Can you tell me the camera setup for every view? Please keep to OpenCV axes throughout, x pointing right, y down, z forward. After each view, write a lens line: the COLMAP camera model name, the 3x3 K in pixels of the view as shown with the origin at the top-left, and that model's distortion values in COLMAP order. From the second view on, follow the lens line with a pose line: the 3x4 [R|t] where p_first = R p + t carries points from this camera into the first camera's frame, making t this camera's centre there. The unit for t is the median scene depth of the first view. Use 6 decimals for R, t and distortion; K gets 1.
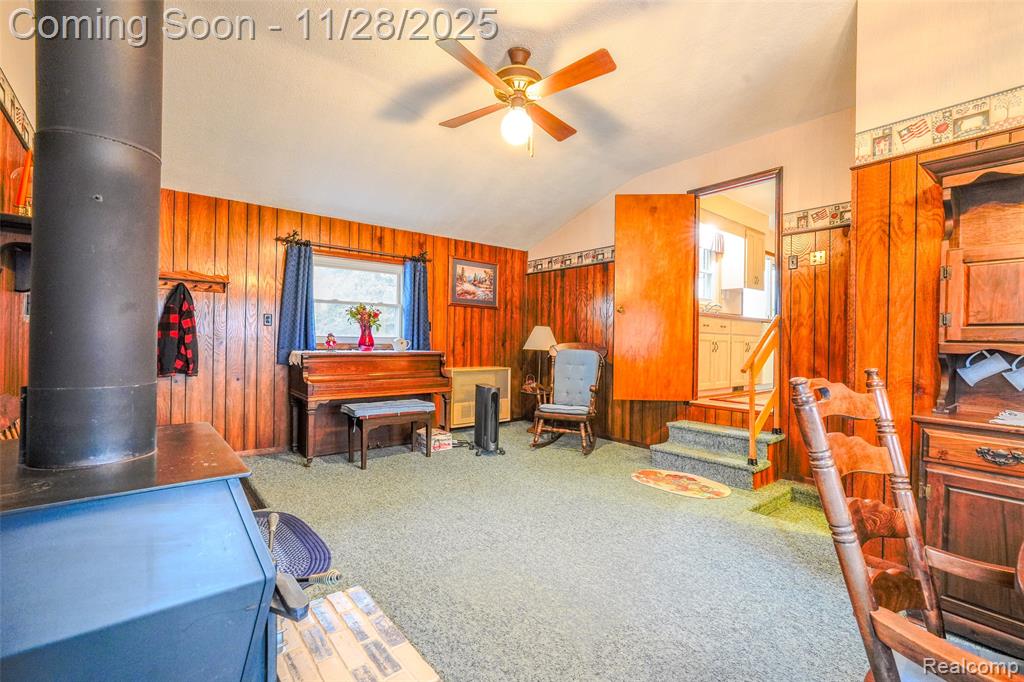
lens RADIAL K [[457.3, 0, 511.8], [0, 457.3, 339.0], [0, 0, 1]] dist [-0.014226, 0.007071]
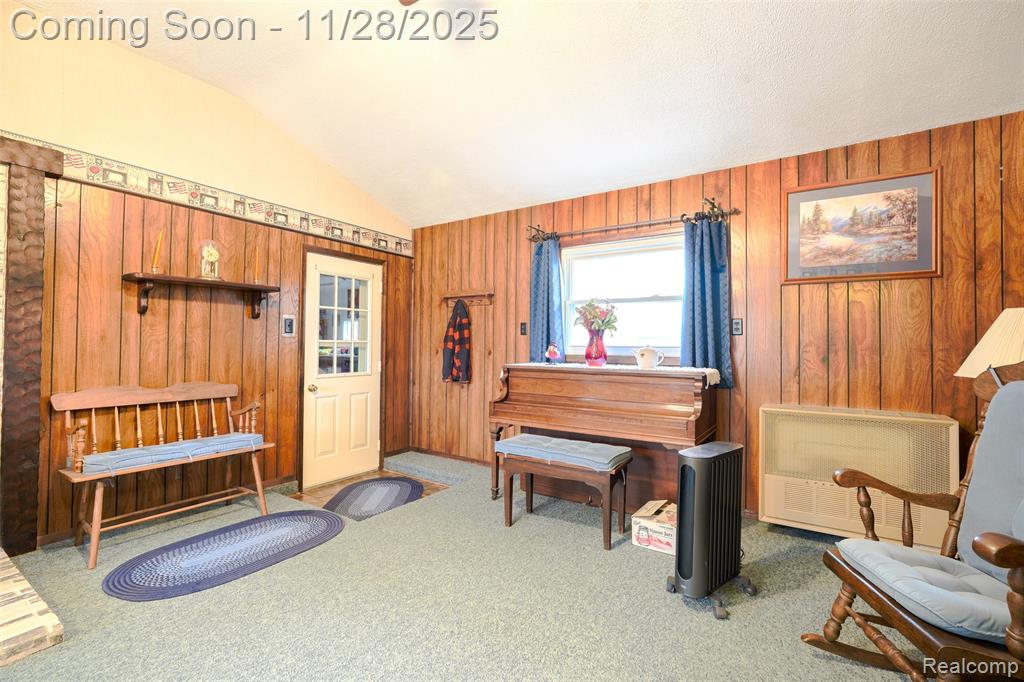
lens RADIAL K [[457.3, 0, 511.8], [0, 457.3, 339.0], [0, 0, 1]] dist [-0.014226, 0.007071]
pose [[0.297061, -0.029210, -0.954412, 0.275349], [-0.004321, 0.999481, -0.031934, 0.006883], [0.954849, 0.013610, 0.296781, 0.566219]]
